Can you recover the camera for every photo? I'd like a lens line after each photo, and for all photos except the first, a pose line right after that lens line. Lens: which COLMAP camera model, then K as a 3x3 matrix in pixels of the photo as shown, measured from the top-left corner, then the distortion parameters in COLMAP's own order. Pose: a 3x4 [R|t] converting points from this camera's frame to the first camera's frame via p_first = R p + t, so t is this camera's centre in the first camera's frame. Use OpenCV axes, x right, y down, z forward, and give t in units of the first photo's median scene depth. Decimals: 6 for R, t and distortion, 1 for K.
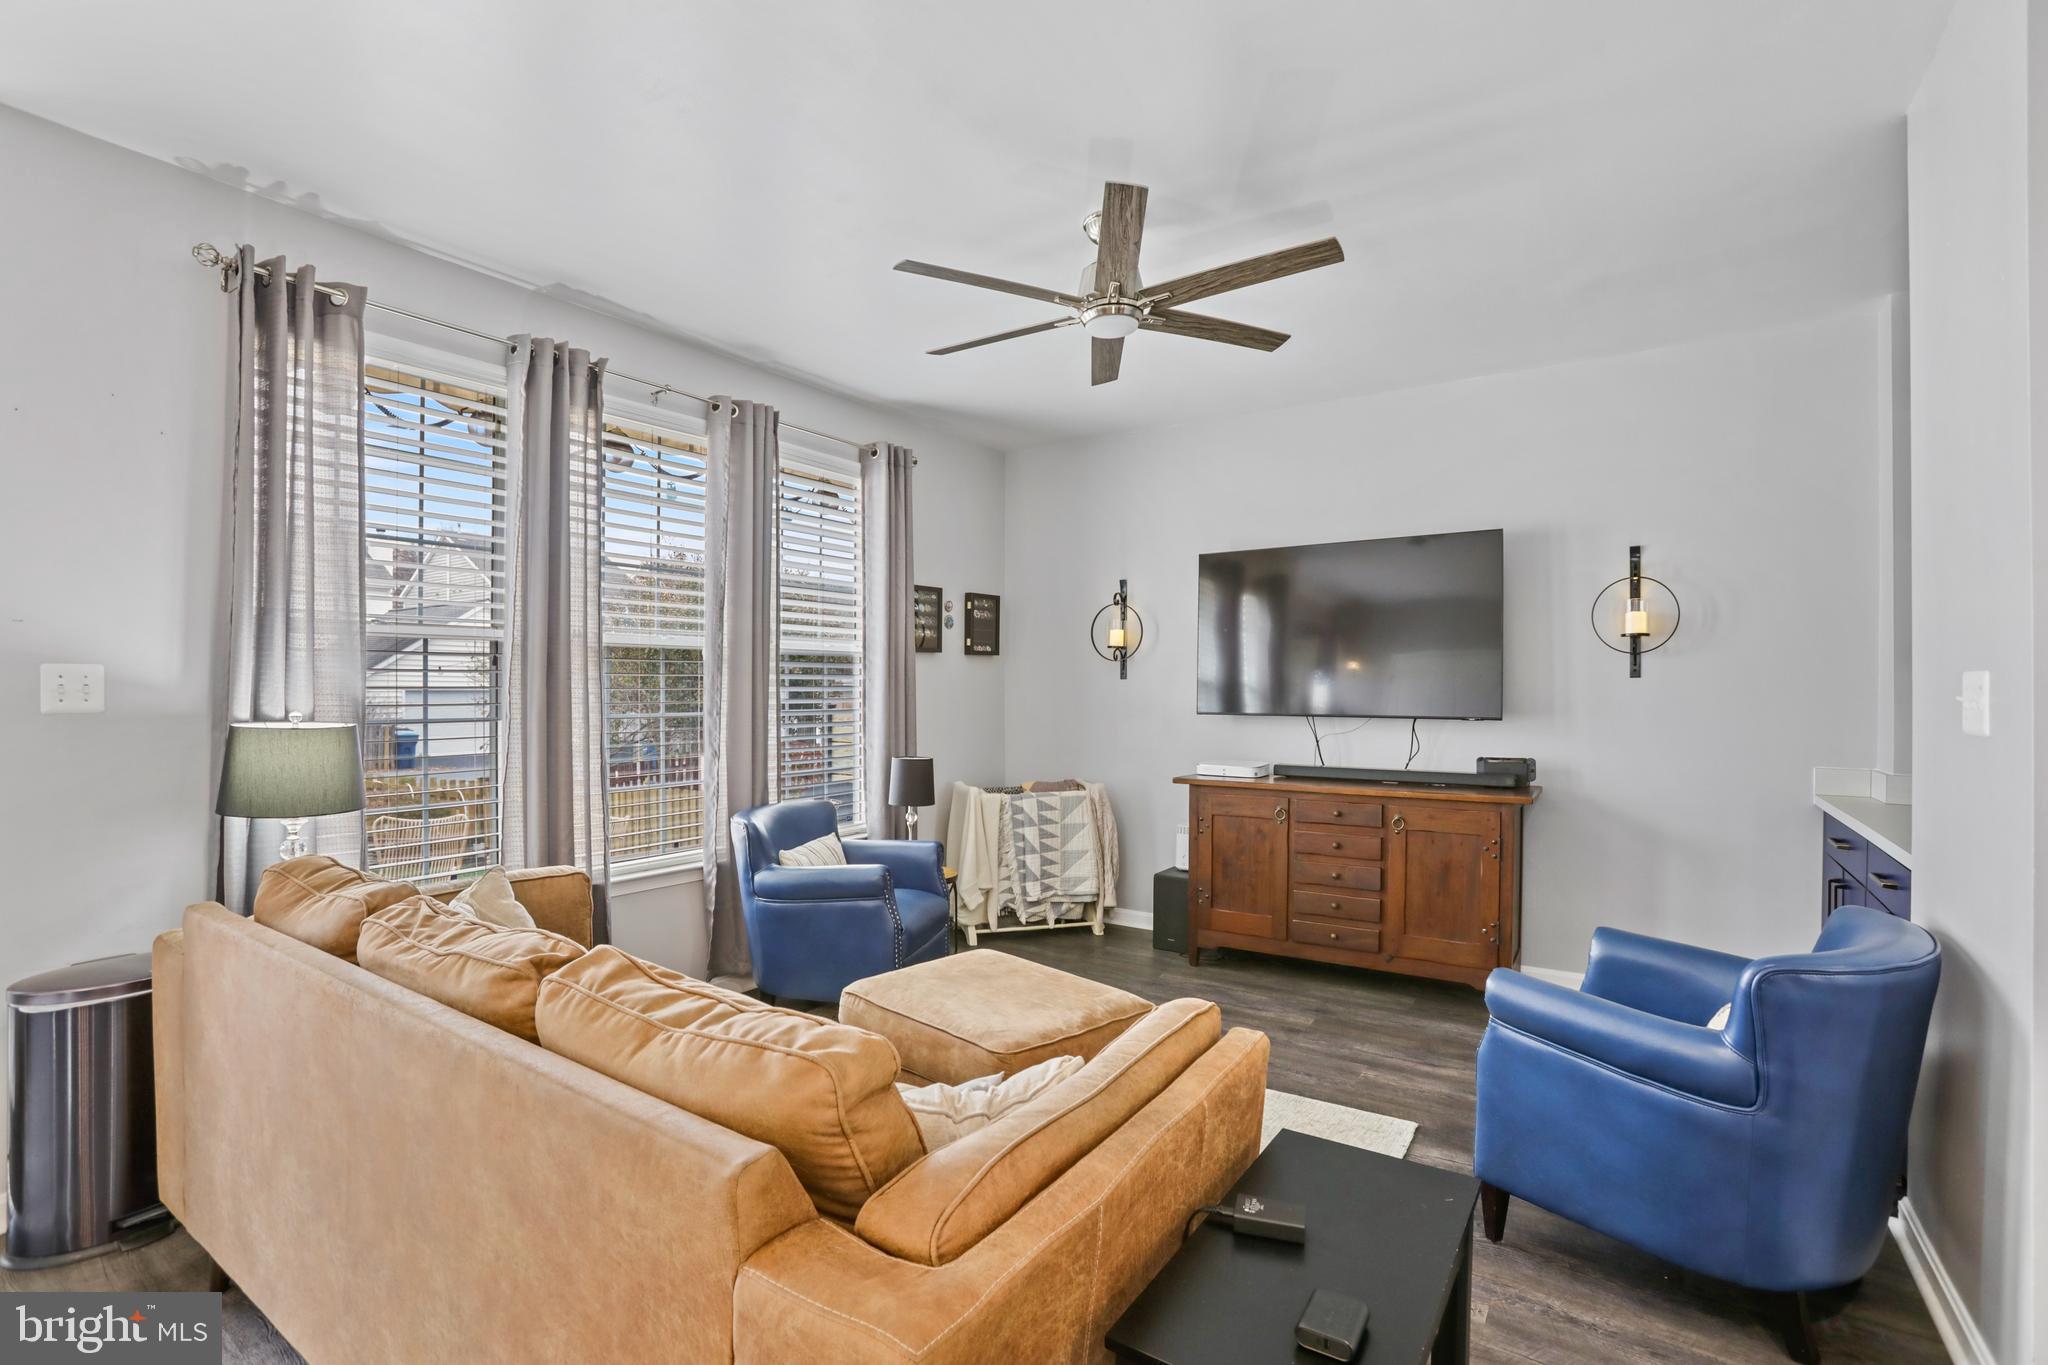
lens RADIAL K [[943.7, 0, 992.3], [0, 943.7, 701.2], [0, 0, 1]] dist [-0.054595, 0.028654]
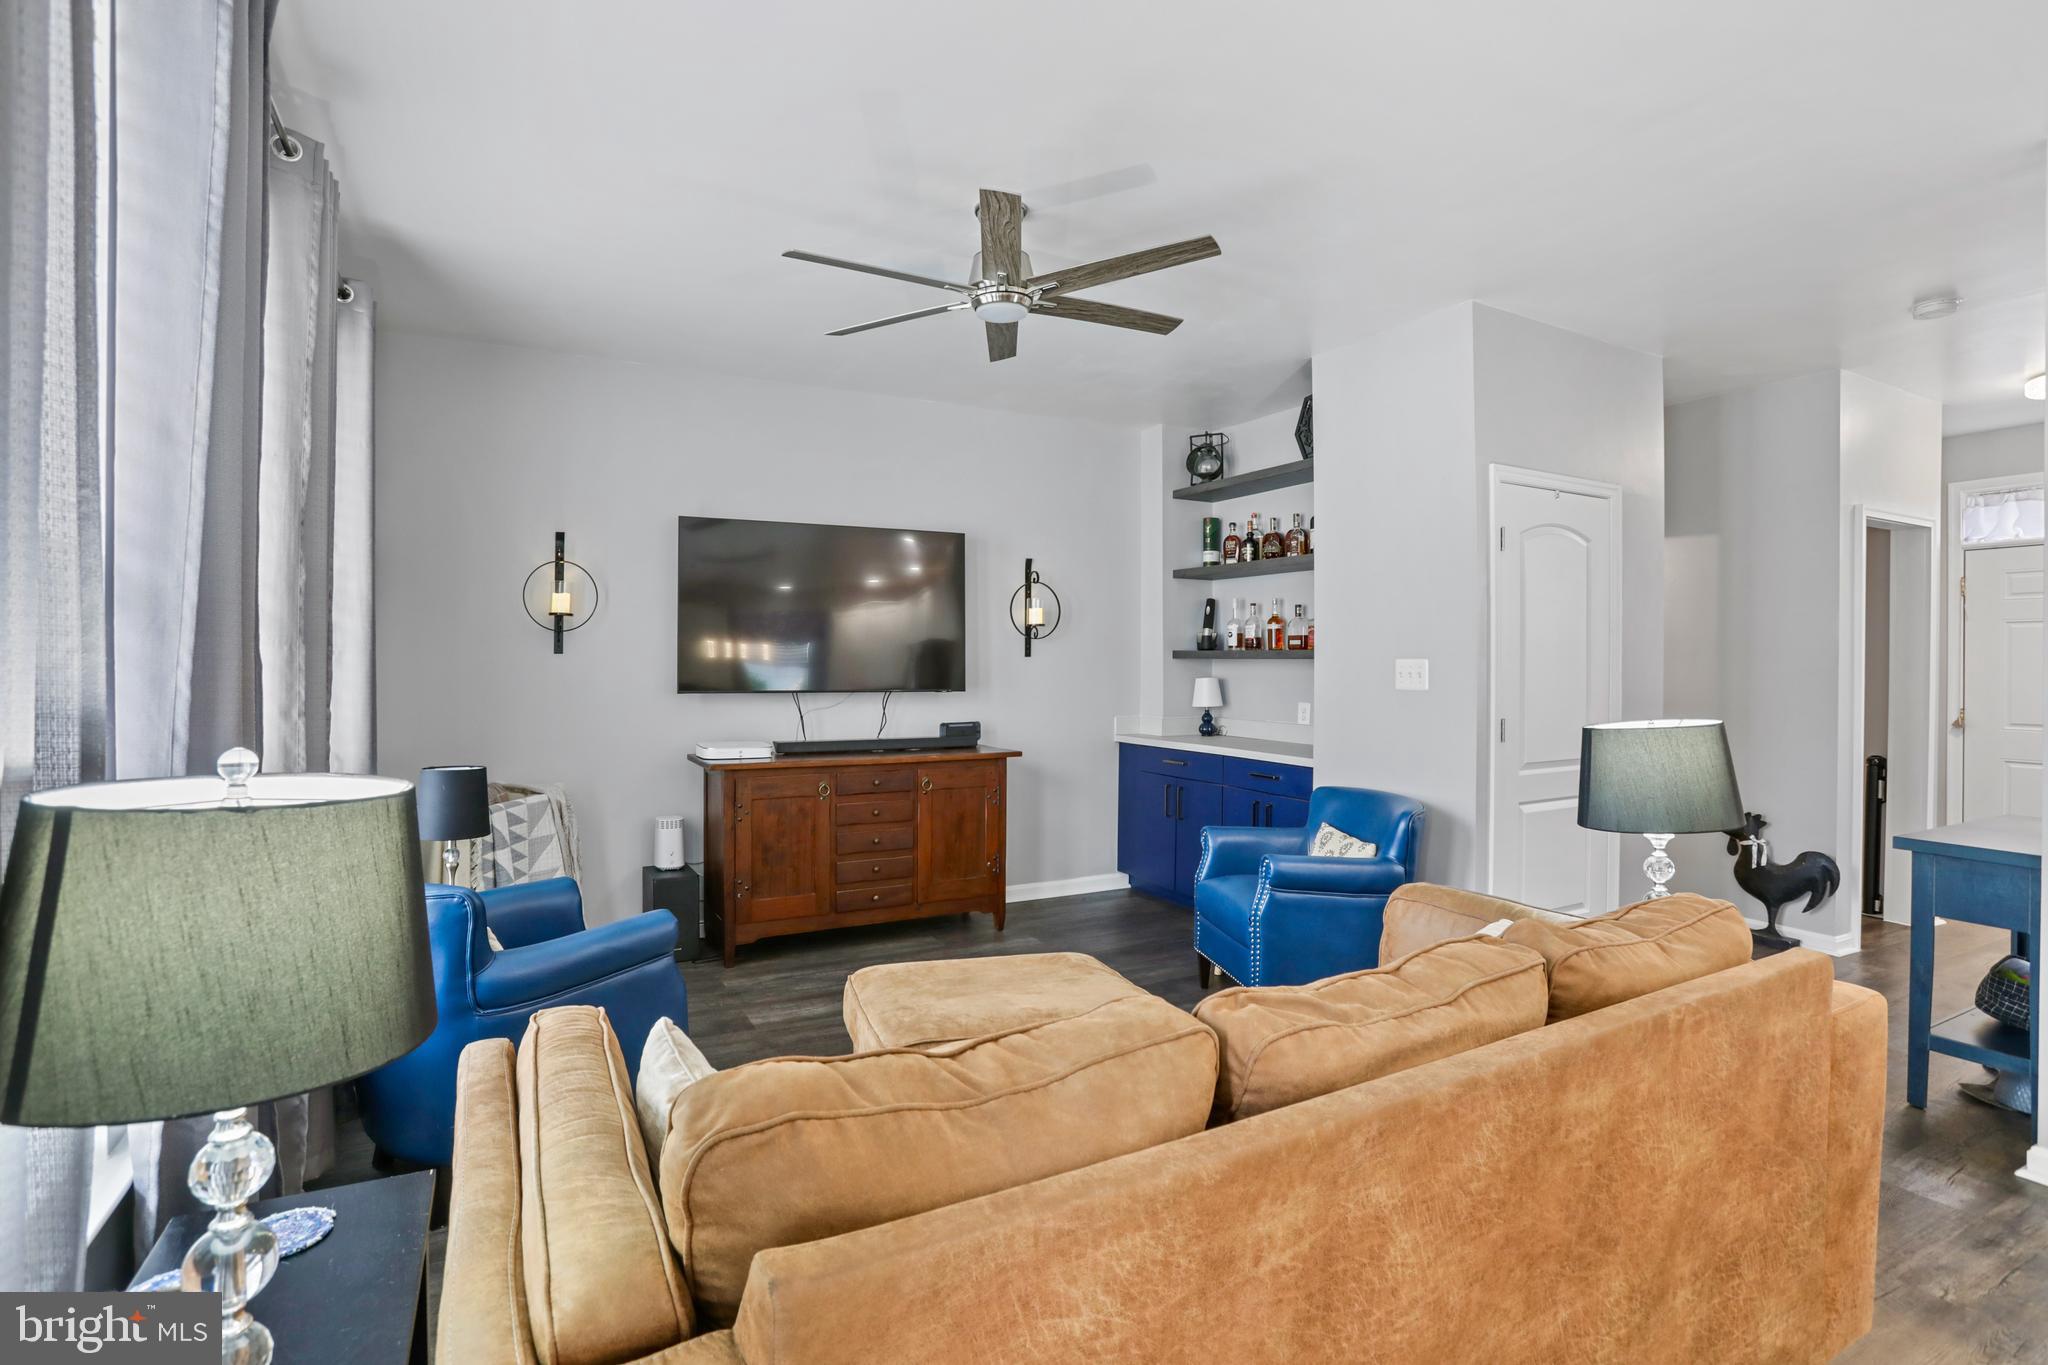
lens RADIAL K [[979.0, 0, 1018.4], [0, 979.0, 664.6], [0, 0, 1]] dist [-0.065842, 0.043663]
pose [[0.466978, 0.001931, 0.884267, -0.517981], [0.010287, 0.999918, -0.007617, -0.004265], [-0.884209, 0.012653, 0.466920, 0.319324]]
